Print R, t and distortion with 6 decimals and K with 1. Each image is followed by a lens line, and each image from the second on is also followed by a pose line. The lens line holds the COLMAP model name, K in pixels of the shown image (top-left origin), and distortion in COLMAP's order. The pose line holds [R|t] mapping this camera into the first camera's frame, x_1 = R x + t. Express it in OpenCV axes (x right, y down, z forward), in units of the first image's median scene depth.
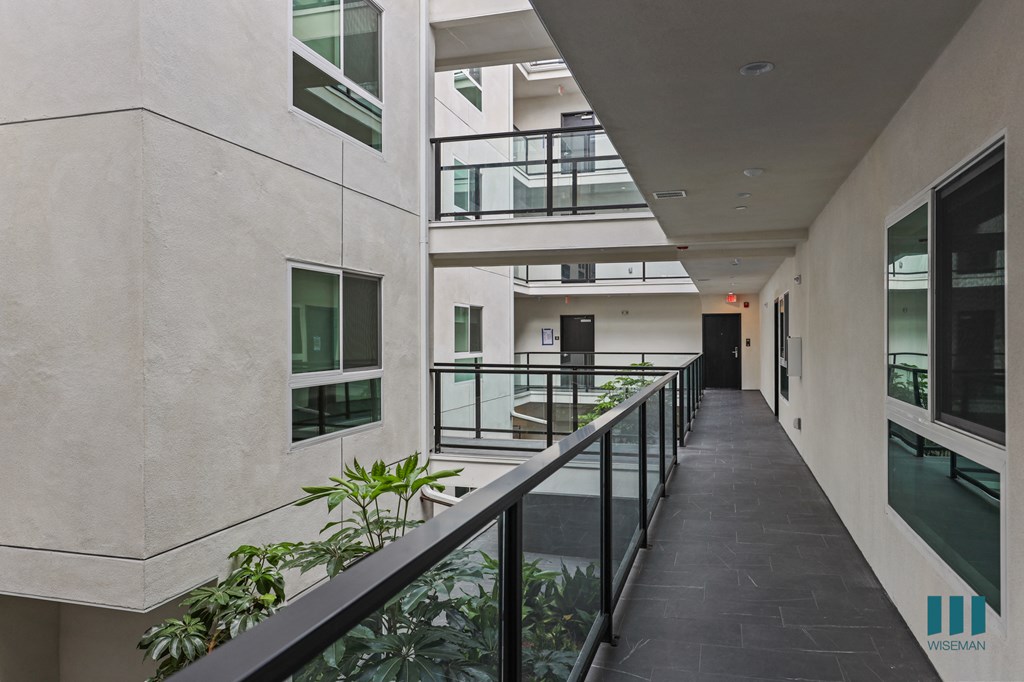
lens RADIAL K [[724.8, 0, 513.2], [0, 724.8, 339.2], [0, 0, 1]] dist [-0.003590, -0.012548]
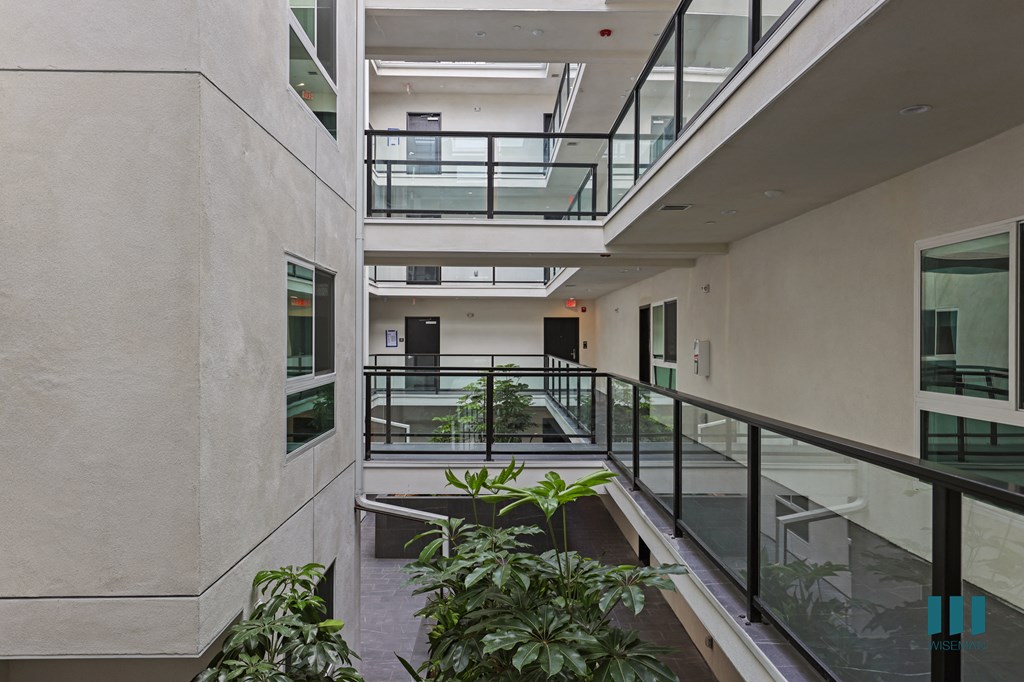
lens RADIAL K [[724.8, 0, 512.6], [0, 724.8, 342.4], [0, 0, 1]] dist [-0.003590, -0.012548]
pose [[0.953293, 0.004890, 0.302007, -0.203402], [-0.005505, 0.999984, 0.001185, -0.000267], [-0.301997, -0.002792, 0.953305, 0.032223]]
